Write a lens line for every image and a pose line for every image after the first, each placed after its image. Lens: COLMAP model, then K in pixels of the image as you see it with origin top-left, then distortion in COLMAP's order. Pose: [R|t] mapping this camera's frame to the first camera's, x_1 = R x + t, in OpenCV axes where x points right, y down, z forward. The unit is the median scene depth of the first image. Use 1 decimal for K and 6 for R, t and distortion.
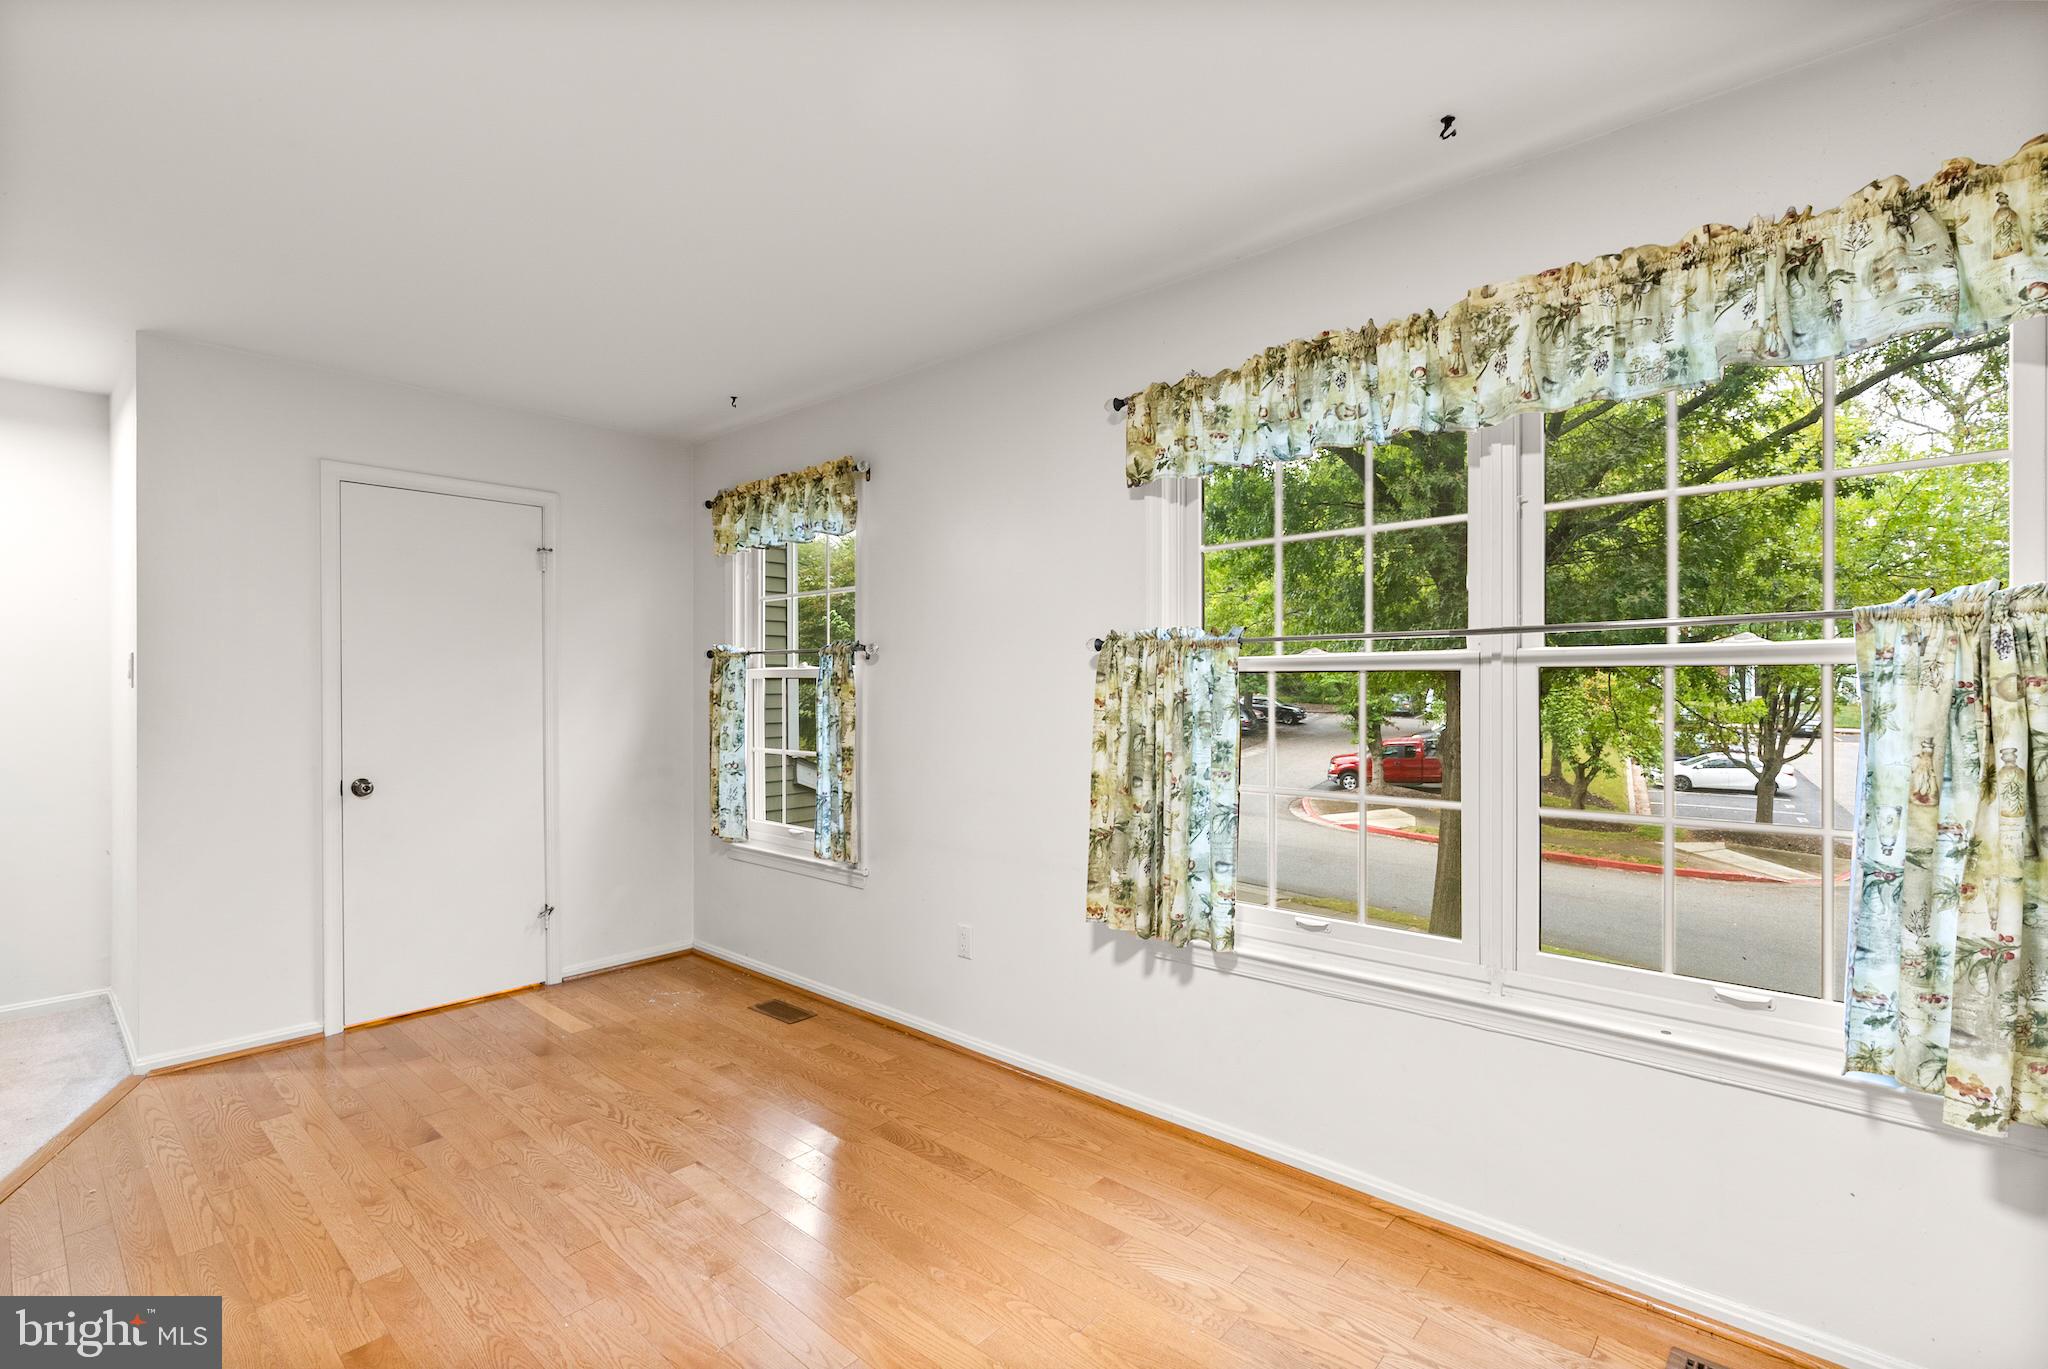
lens RADIAL K [[924.9, 0, 987.7], [0, 924.9, 678.0], [0, 0, 1]] dist [-0.002428, -0.000242]
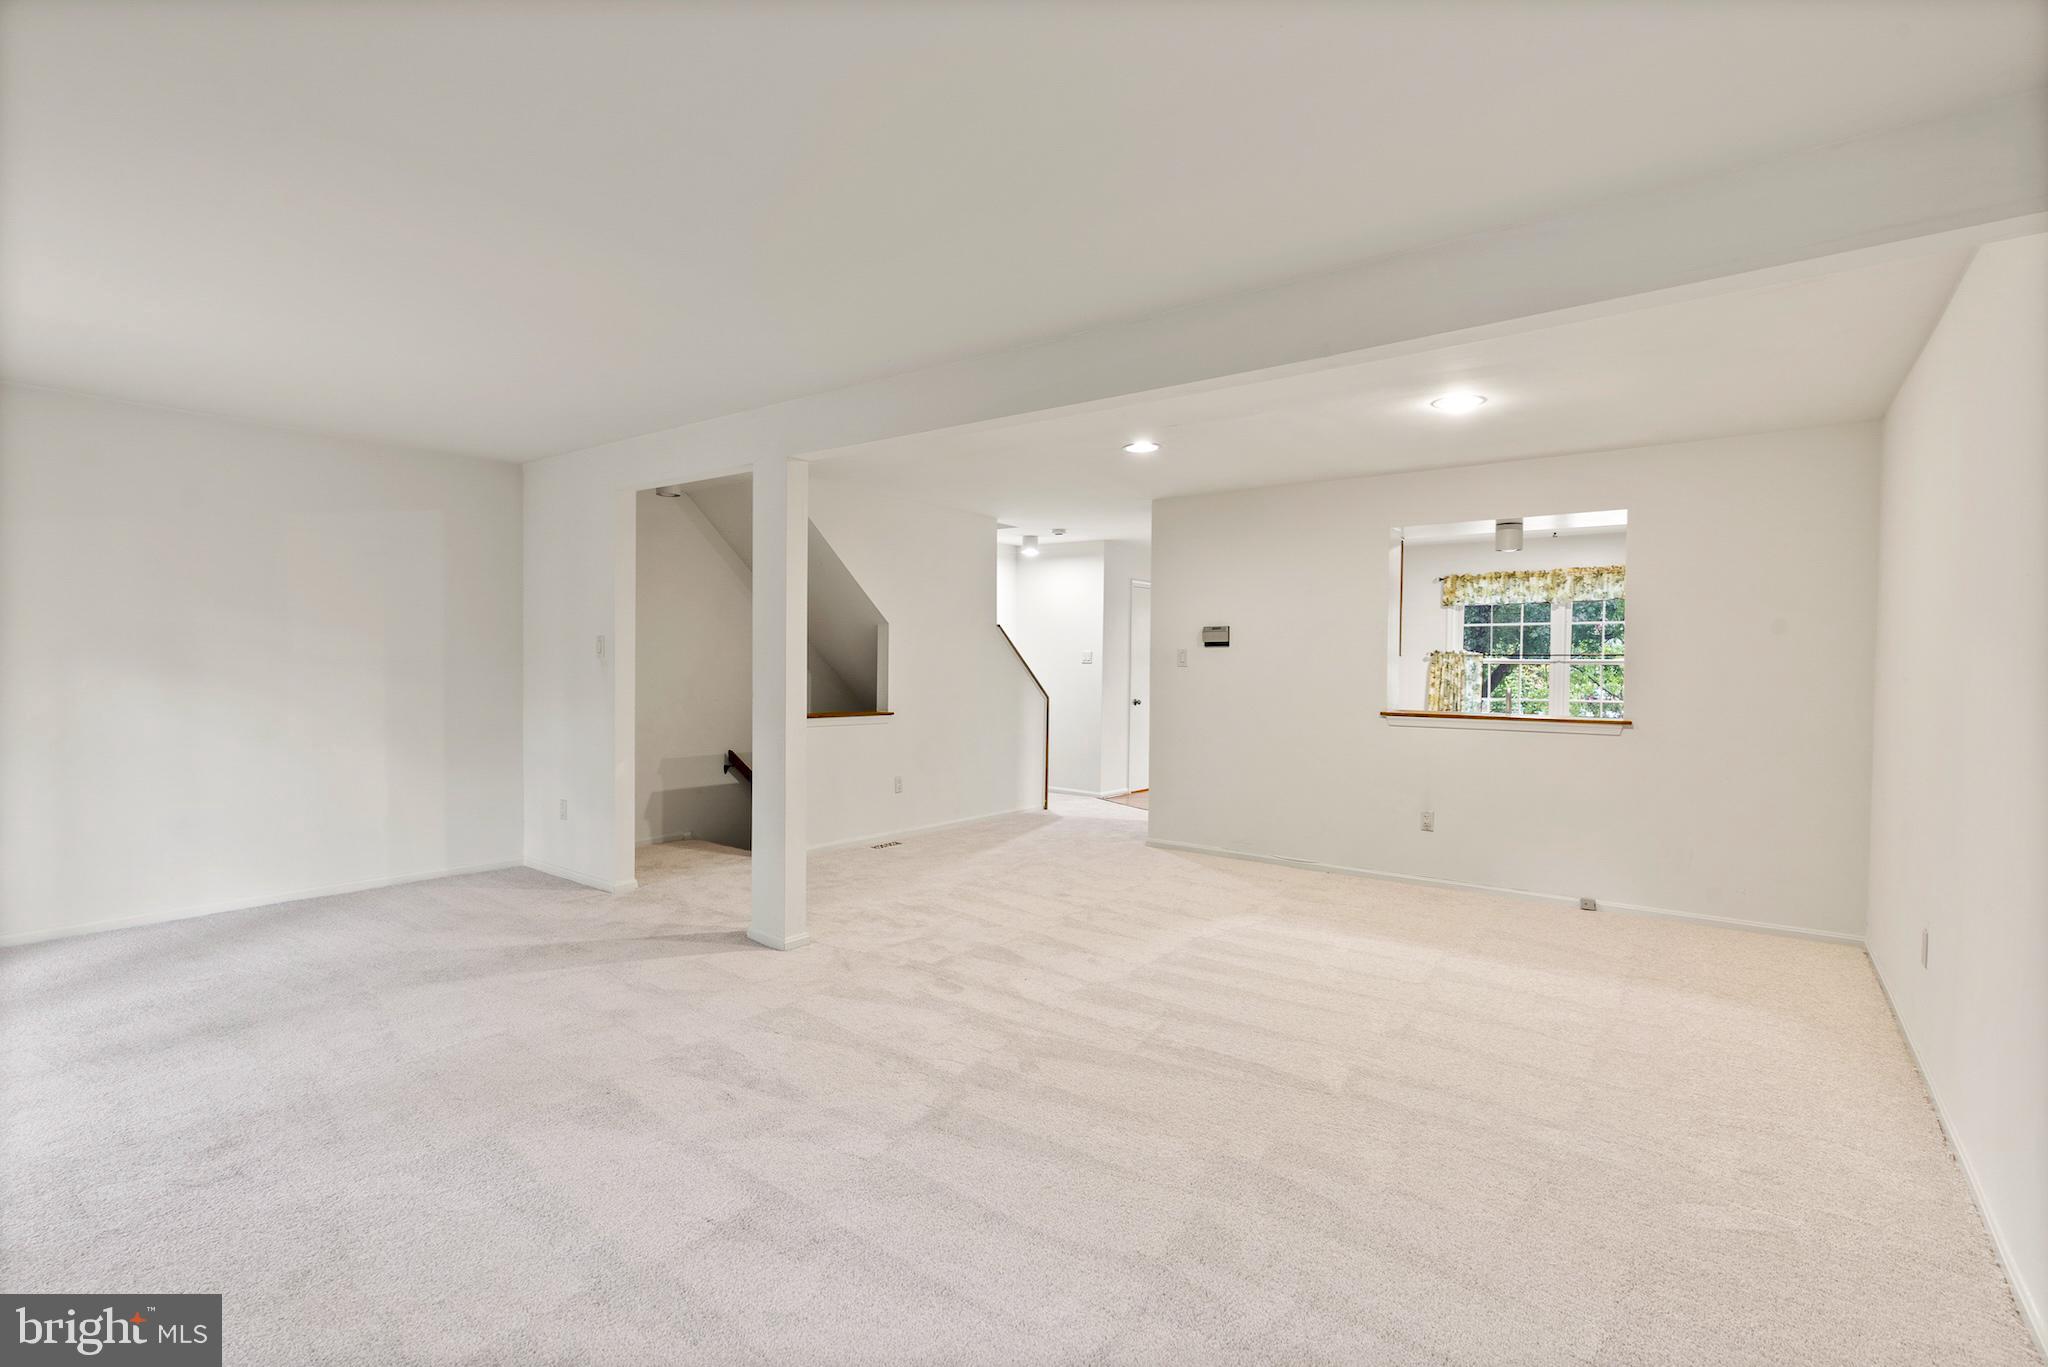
lens RADIAL K [[947.3, 0, 1014.6], [0, 947.3, 684.4], [0, 0, 1]] dist [-0.000473, 0.000294]
pose [[0.996535, 0.009717, 0.082603, -1.703096], [-0.012187, 0.999492, 0.029454, -0.013377], [-0.082275, -0.030359, 0.996147, -2.301005]]
